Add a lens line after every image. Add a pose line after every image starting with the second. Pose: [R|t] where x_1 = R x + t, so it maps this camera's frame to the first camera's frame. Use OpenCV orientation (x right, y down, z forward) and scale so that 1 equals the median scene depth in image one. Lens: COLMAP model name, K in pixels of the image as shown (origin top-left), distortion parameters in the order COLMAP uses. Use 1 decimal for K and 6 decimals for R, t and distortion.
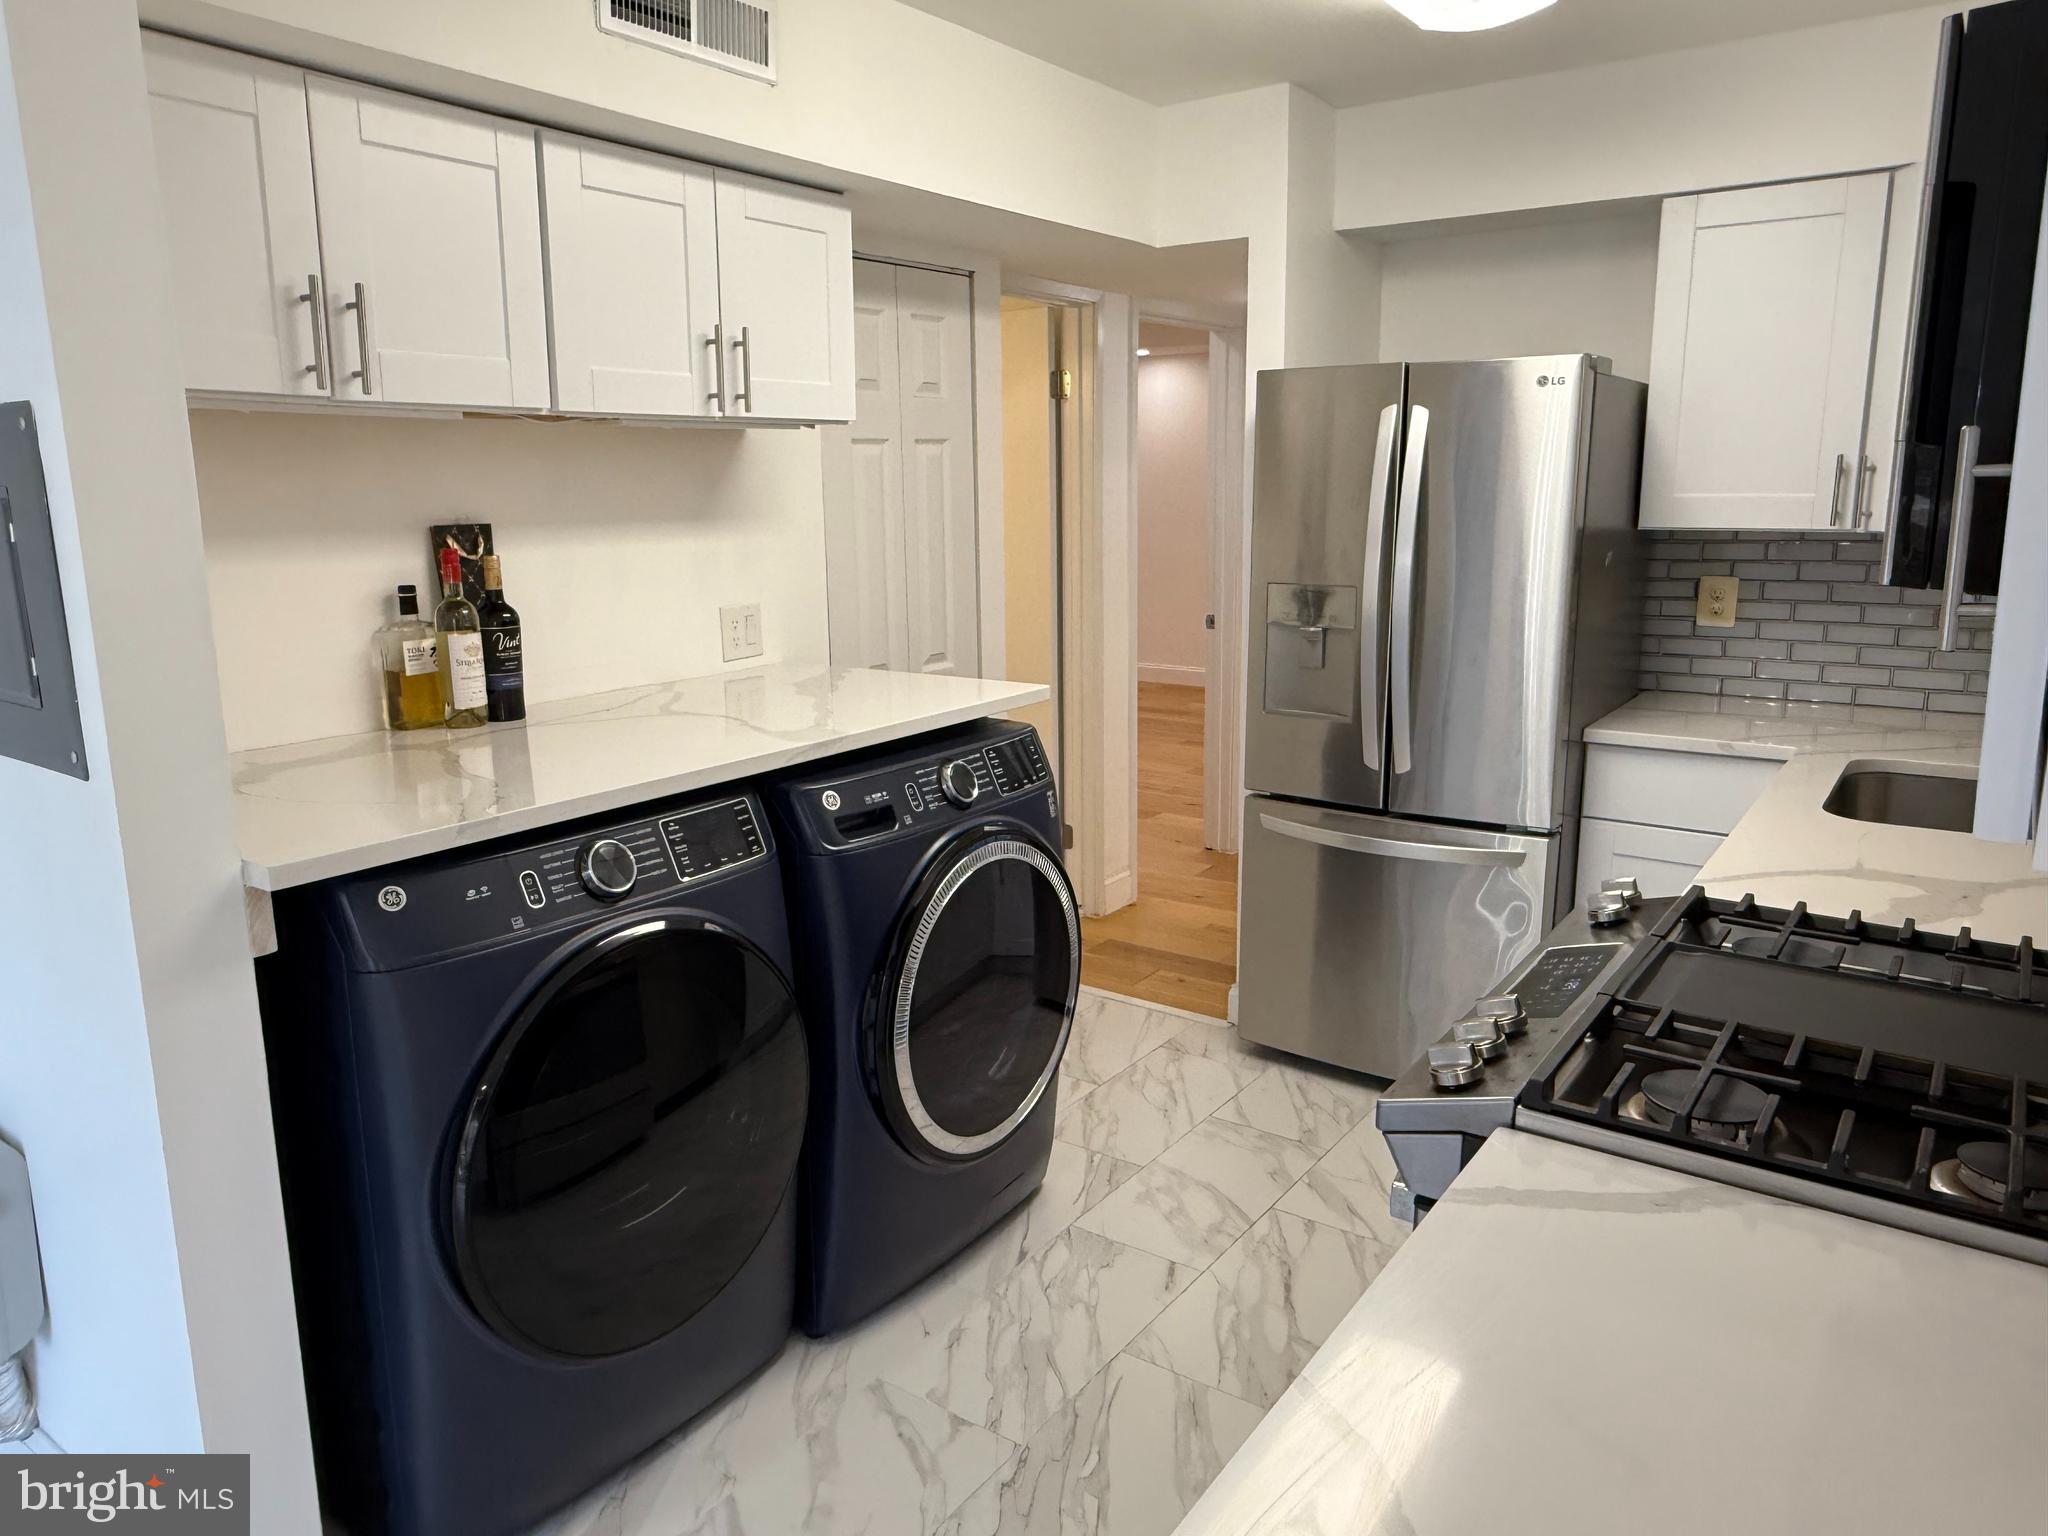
lens RADIAL K [[1370.6, 0, 1020.7], [0, 1370.6, 760.0], [0, 0, 1]] dist [0.005895, -0.005109]
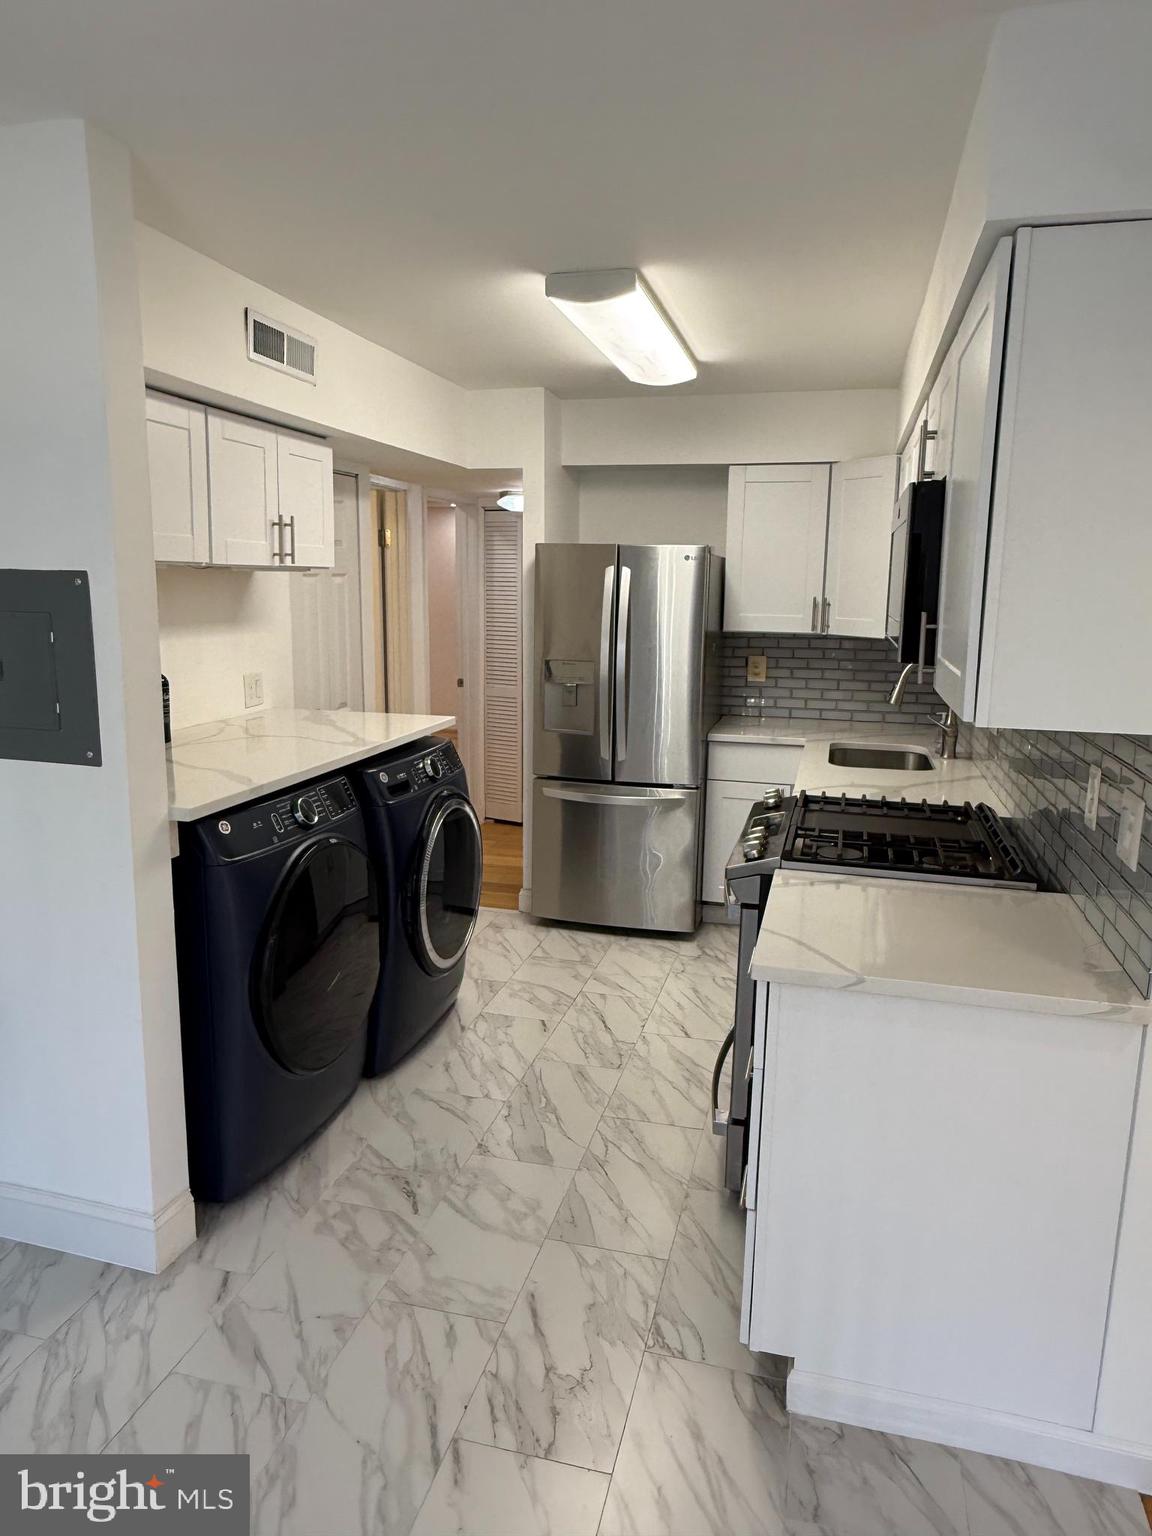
lens RADIAL K [[989.6, 0, 575.9], [0, 989.6, 766.0], [0, 0, 1]] dist [0.007674, -0.002952]
pose [[0.935421, -0.040068, 0.351257, -0.290640], [0.046702, 0.998854, -0.010430, 0.031881], [-0.350437, 0.026161, 0.936221, -0.280353]]
